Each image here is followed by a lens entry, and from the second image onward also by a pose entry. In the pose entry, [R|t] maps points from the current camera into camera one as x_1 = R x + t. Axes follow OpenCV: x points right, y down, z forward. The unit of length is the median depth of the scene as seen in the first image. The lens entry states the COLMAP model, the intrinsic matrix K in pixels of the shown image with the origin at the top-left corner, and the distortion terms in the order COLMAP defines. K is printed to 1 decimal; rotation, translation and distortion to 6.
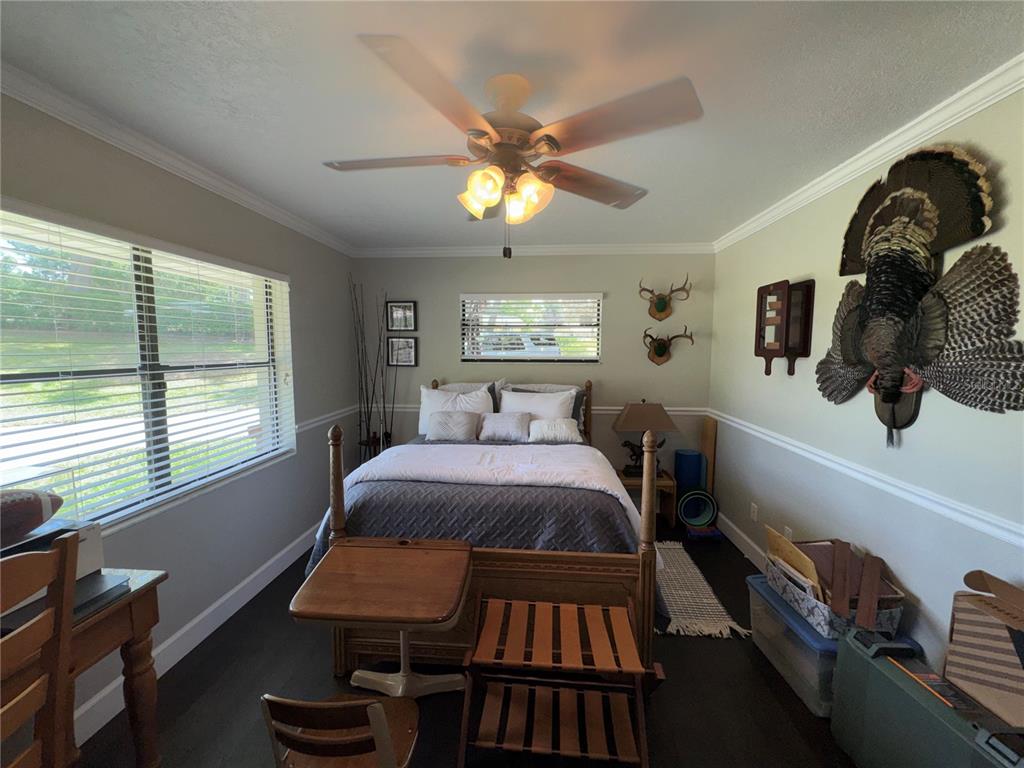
lens RADIAL K [[408.6, 0, 511.8], [0, 408.6, 383.5], [0, 0, 1]] dist [-0.000697, -0.000124]
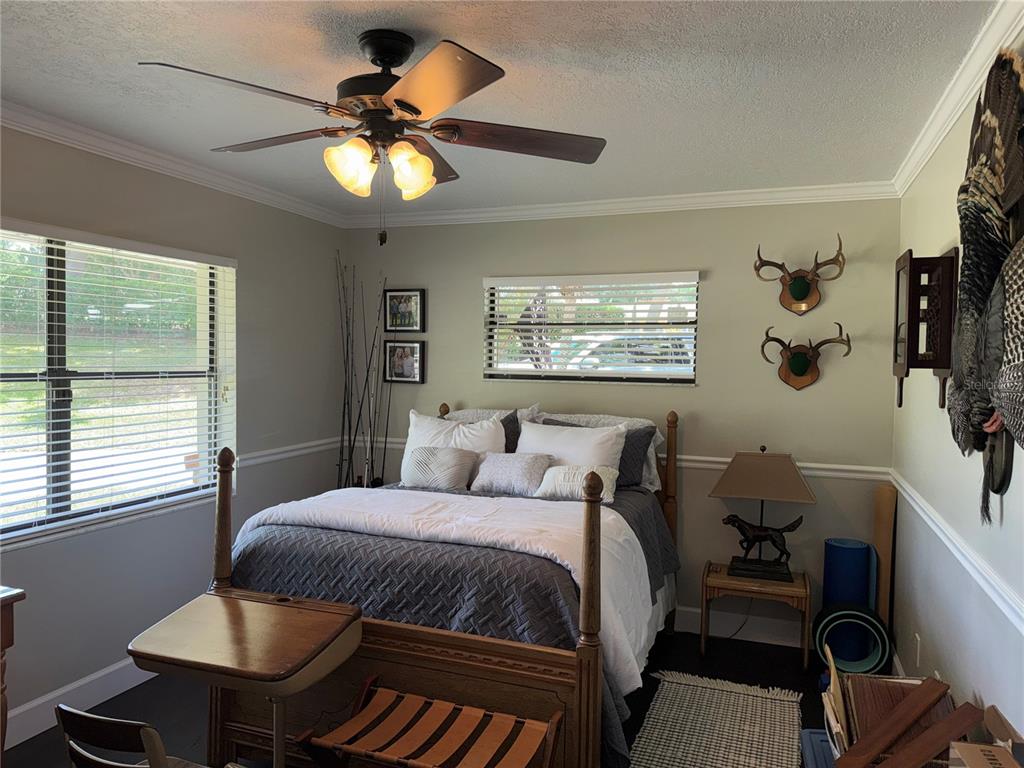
lens RADIAL K [[715.7, 0, 512.0], [0, 715.7, 384.0], [0, 0, 1]] dist [0.100641, -0.144564]
pose [[0.958366, 0.021805, -0.284709, 0.352575], [-0.037222, 0.998112, -0.048851, 0.017527], [0.283106, 0.057415, 0.957368, -0.155890]]
